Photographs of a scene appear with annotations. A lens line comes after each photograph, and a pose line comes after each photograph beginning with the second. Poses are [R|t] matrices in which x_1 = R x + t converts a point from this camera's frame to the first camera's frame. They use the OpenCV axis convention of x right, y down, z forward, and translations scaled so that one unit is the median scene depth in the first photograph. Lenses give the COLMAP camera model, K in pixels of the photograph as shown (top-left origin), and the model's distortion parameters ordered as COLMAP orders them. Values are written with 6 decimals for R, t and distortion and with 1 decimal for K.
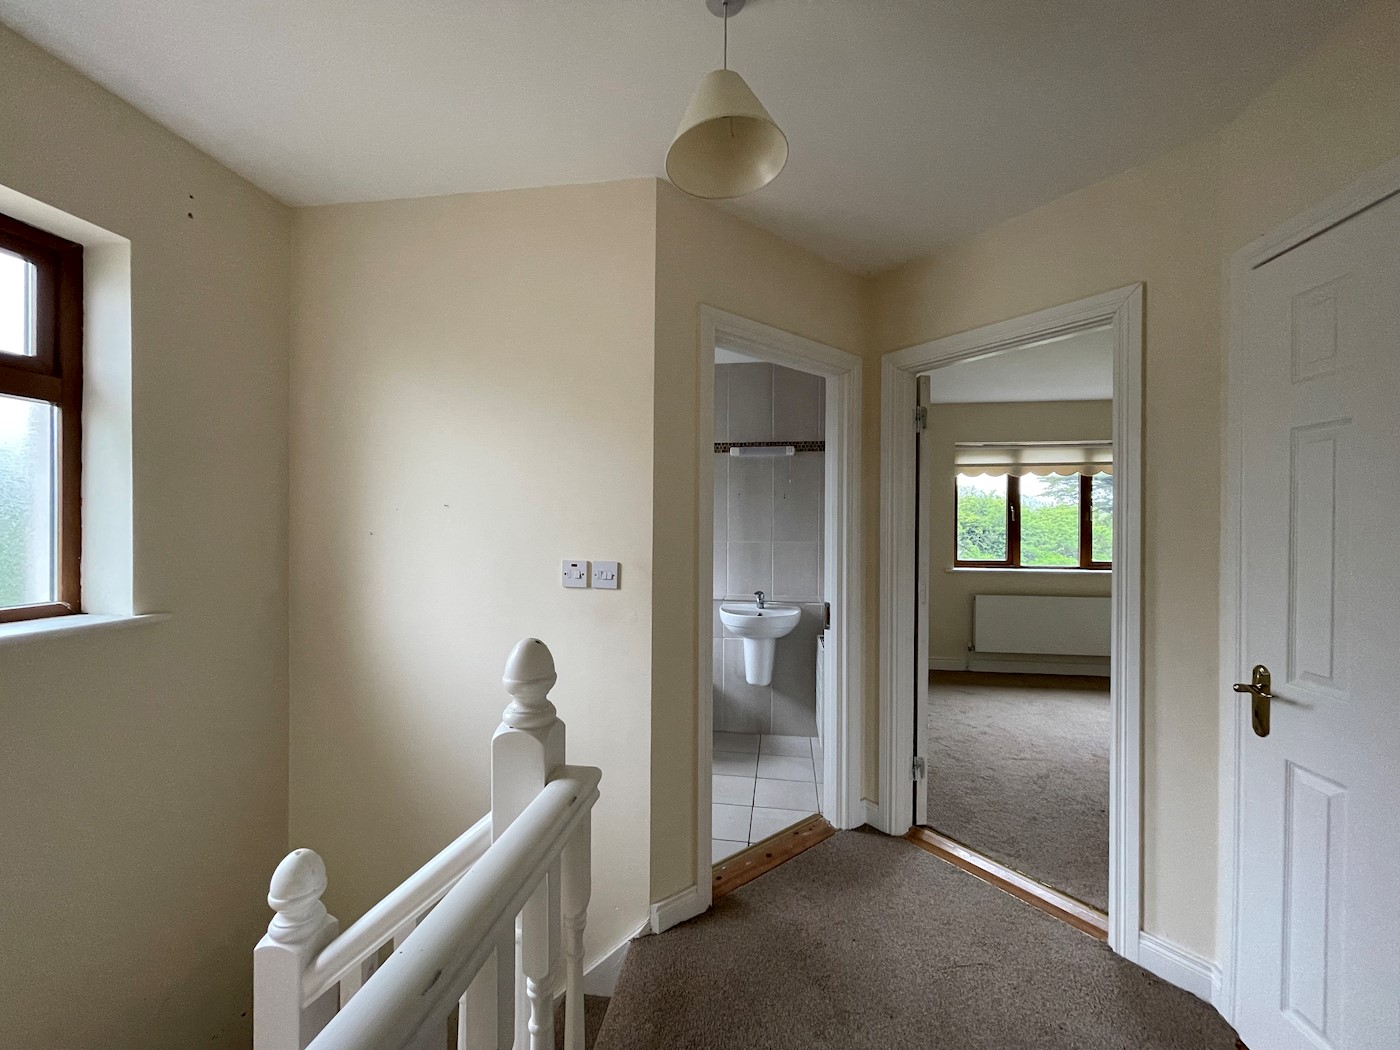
lens RADIAL K [[562.8, 0, 700.2], [0, 562.8, 527.1], [0, 0, 1]] dist [-0.000504, -0.000420]
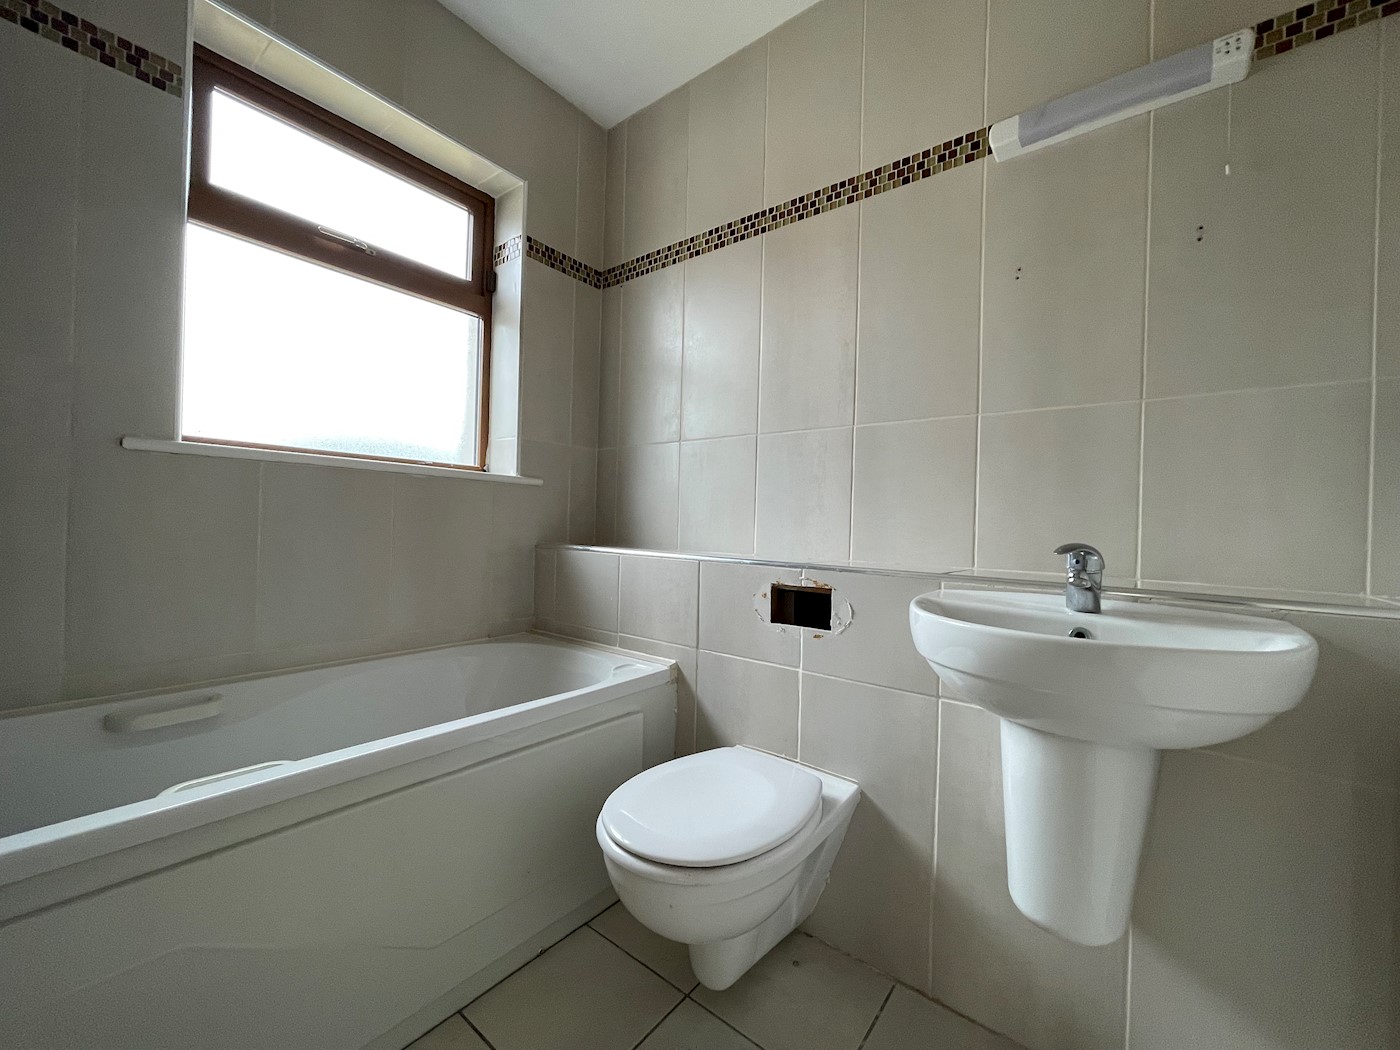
lens RADIAL K [[562.8, 0, 704.7], [0, 562.8, 517.8], [0, 0, 1]] dist [-0.000504, -0.000420]
pose [[0.871558, 0.020571, -0.489861, 0.082516], [-0.020595, 0.999774, 0.005341, 0.105969], [0.489860, 0.005433, 0.871784, 0.698800]]
